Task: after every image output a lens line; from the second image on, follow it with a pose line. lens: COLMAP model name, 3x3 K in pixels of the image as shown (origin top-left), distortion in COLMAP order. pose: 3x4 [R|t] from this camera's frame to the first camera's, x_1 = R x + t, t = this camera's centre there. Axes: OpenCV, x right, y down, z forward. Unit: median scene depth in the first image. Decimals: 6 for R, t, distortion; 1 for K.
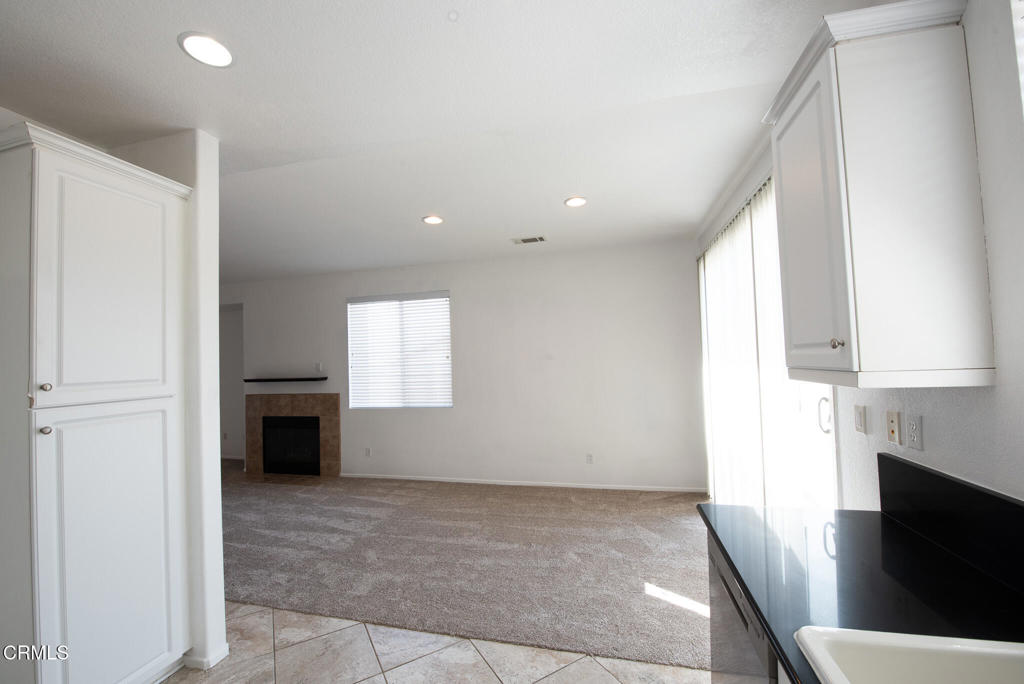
lens RADIAL K [[421.7, 0, 514.0], [0, 421.7, 344.7], [0, 0, 1]] dist [-0.013203, -0.002413]
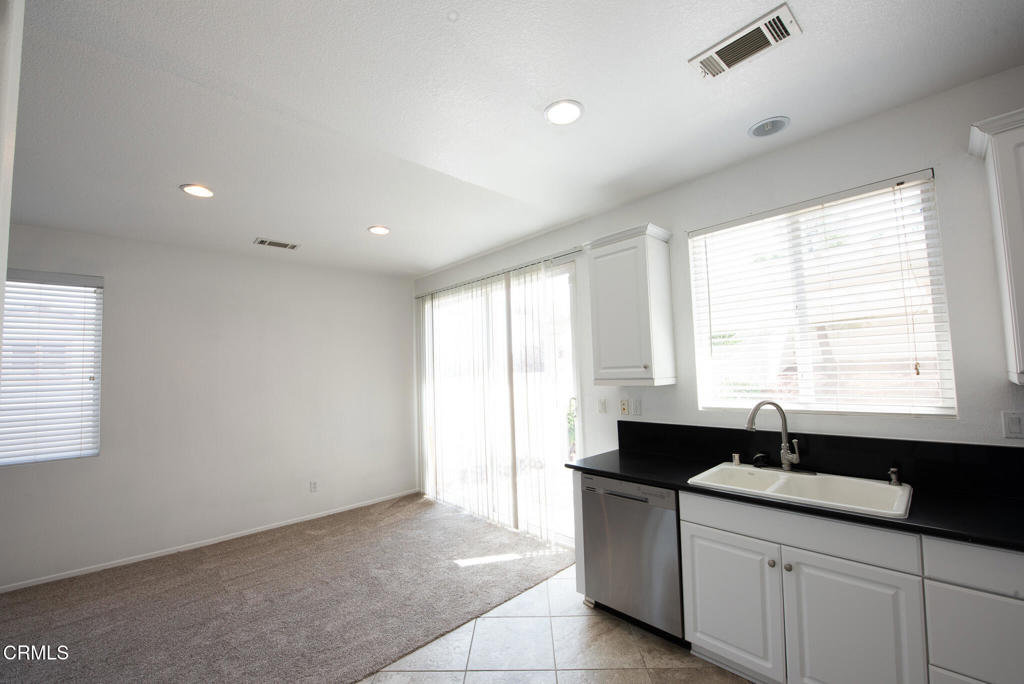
lens RADIAL K [[421.7, 0, 518.6], [0, 421.7, 345.2], [0, 0, 1]] dist [-0.013203, -0.002413]
pose [[0.515218, 0.071756, 0.854050, -0.465377], [-0.016621, 0.997138, -0.073751, 0.019026], [-0.856898, 0.023803, 0.514936, 0.131658]]
